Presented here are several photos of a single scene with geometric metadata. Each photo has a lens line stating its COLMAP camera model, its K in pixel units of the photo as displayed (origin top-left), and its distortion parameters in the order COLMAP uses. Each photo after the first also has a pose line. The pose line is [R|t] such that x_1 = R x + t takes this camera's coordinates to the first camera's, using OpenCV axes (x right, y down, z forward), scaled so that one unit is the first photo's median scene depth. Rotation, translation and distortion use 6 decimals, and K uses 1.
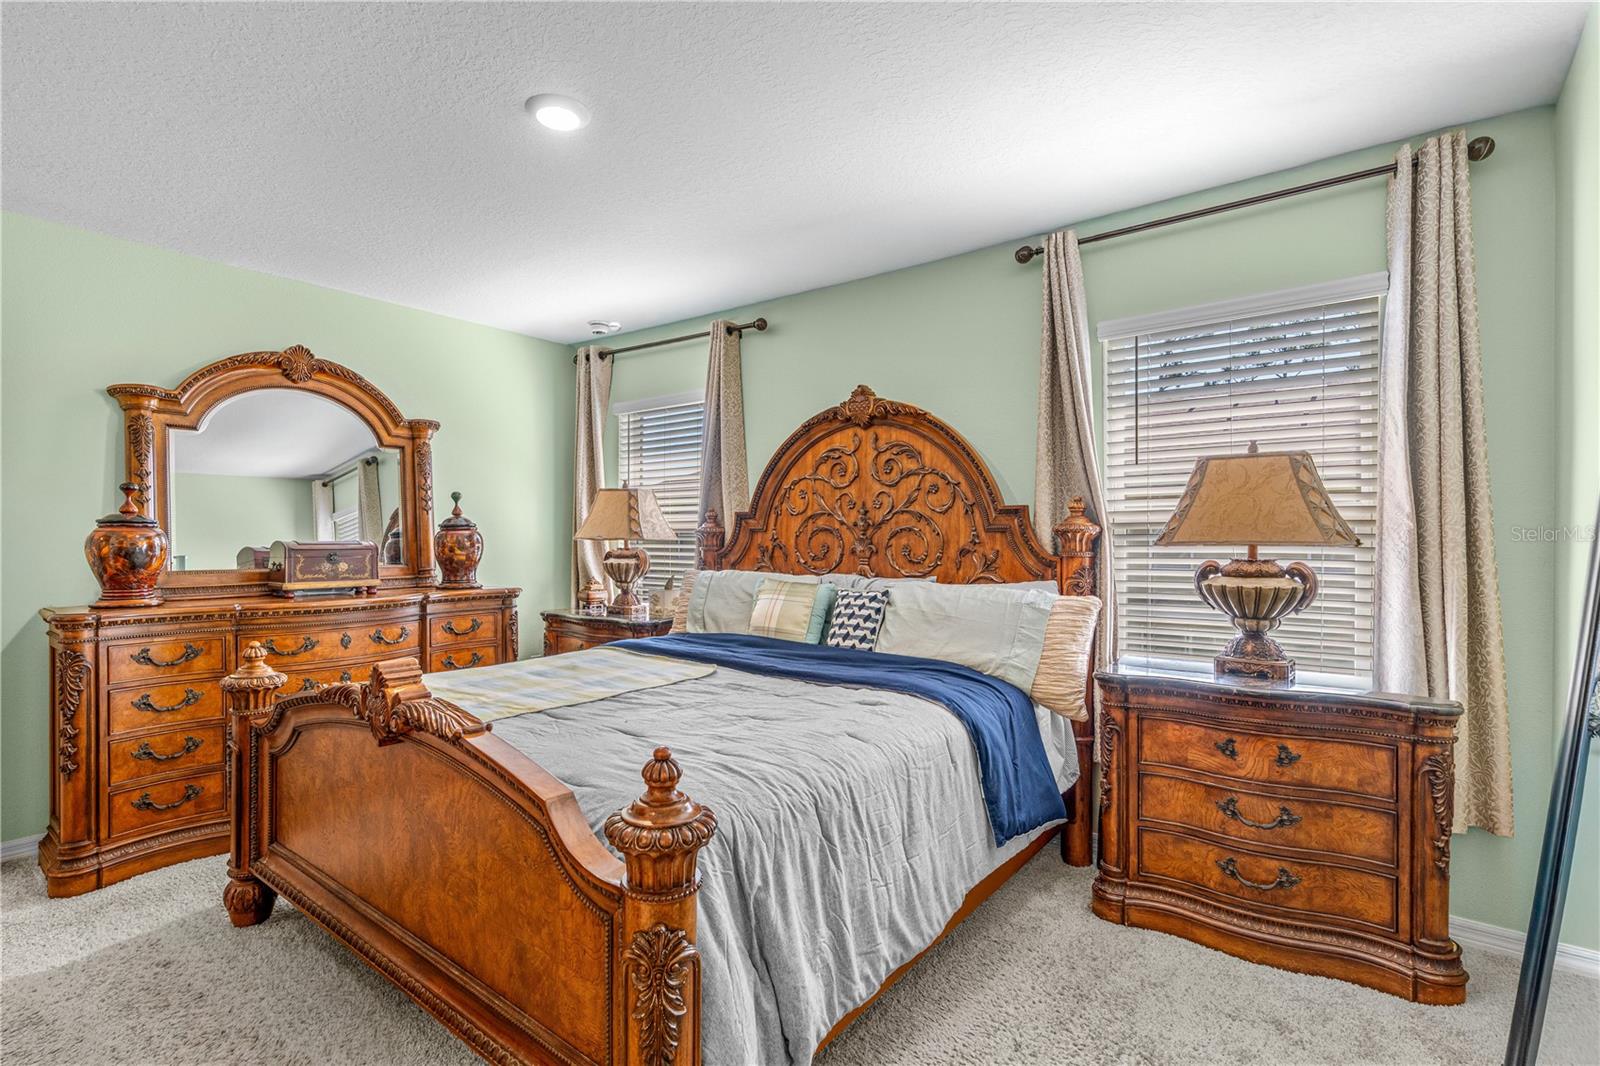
lens RADIAL K [[770.9, 0, 765.4], [0, 770.9, 514.6], [0, 0, 1]] dist [-0.002236, -0.000522]
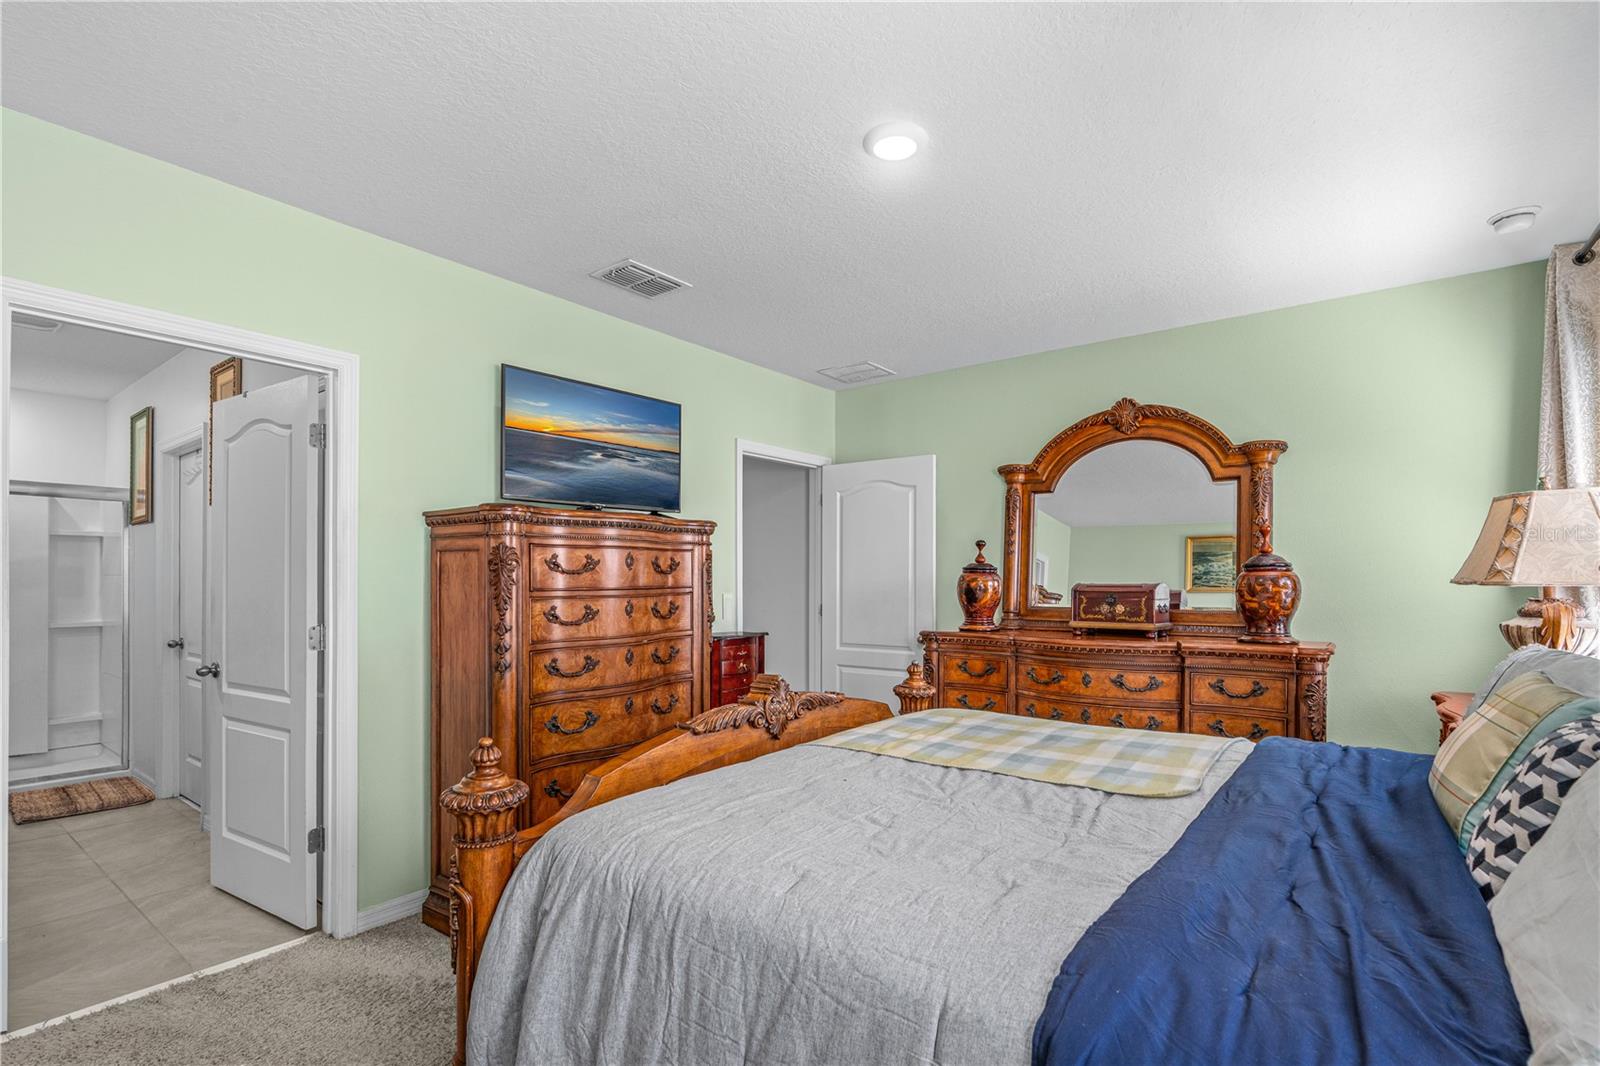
lens RADIAL K [[740.8, 0, 800.9], [0, 740.8, 575.8], [0, 0, 1]] dist [-0.001104, 0.000034]
pose [[0.017888, -0.006706, -0.999818, 0.412278], [0.028949, 0.999562, -0.006187, 0.017285], [0.999421, -0.028833, 0.018074, 0.550166]]
